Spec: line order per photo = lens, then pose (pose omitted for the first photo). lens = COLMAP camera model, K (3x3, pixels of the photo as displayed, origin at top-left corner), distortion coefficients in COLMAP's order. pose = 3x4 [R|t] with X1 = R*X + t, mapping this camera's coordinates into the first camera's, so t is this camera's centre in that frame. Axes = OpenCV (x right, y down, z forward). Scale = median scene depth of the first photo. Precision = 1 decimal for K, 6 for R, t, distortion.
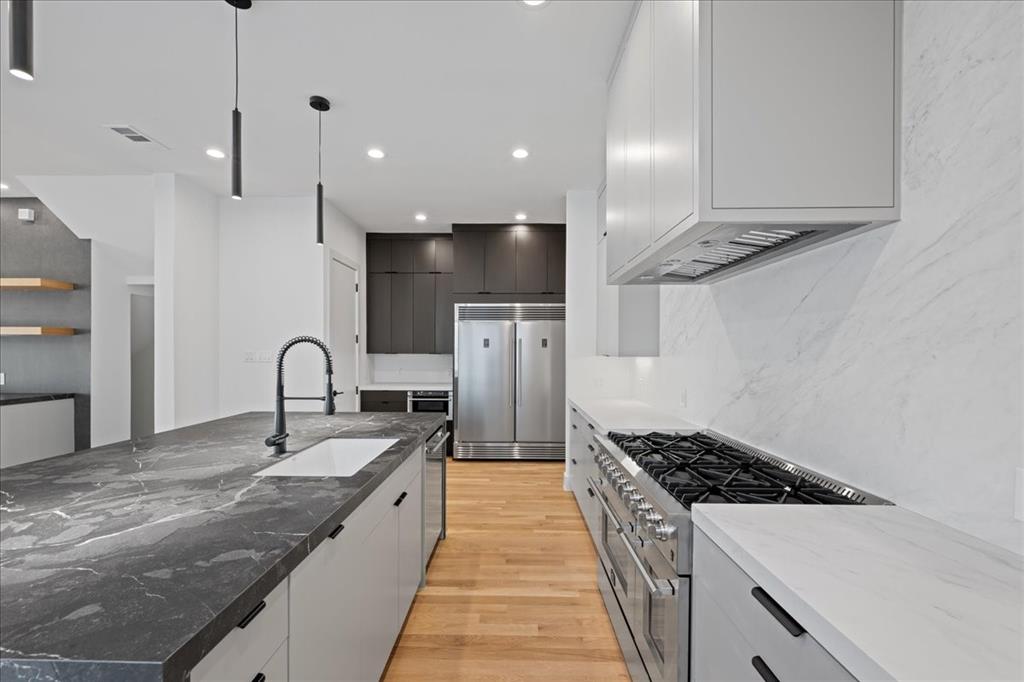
lens RADIAL K [[414.6, 0, 502.9], [0, 414.6, 354.3], [0, 0, 1]] dist [-0.001187, -0.000076]
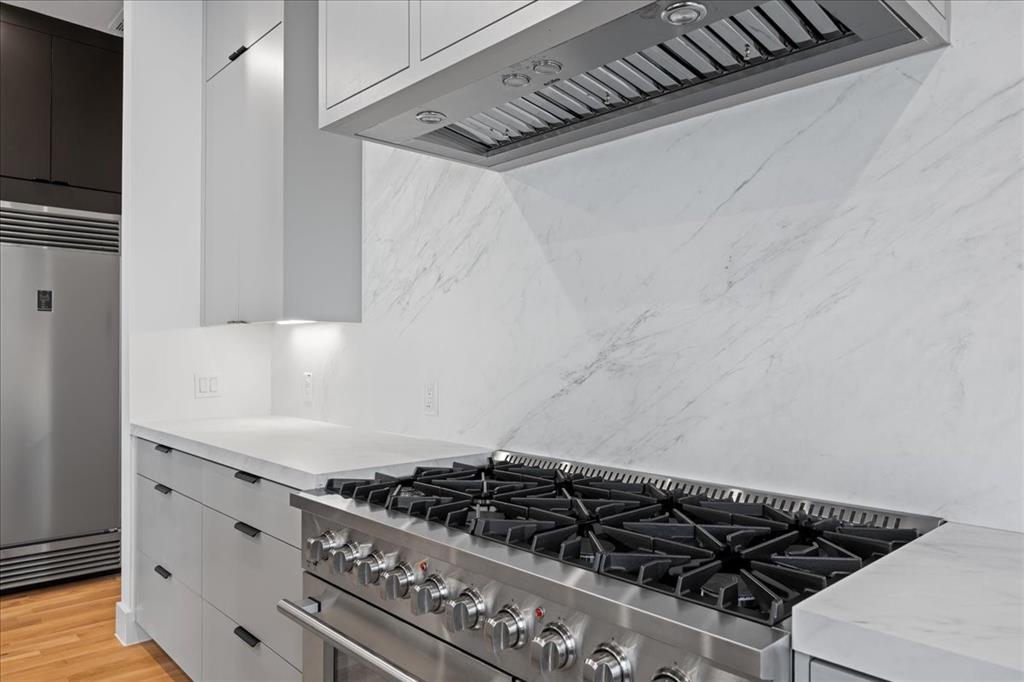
lens RADIAL K [[696.7, 0, 509.8], [0, 696.7, 350.1], [0, 0, 1]] dist [-0.007487, 0.001641]
pose [[0.718996, 0.004588, 0.694999, -0.125848], [0.003507, 0.999942, -0.010229, 0.080910], [-0.695006, 0.009792, 0.718938, 0.460394]]
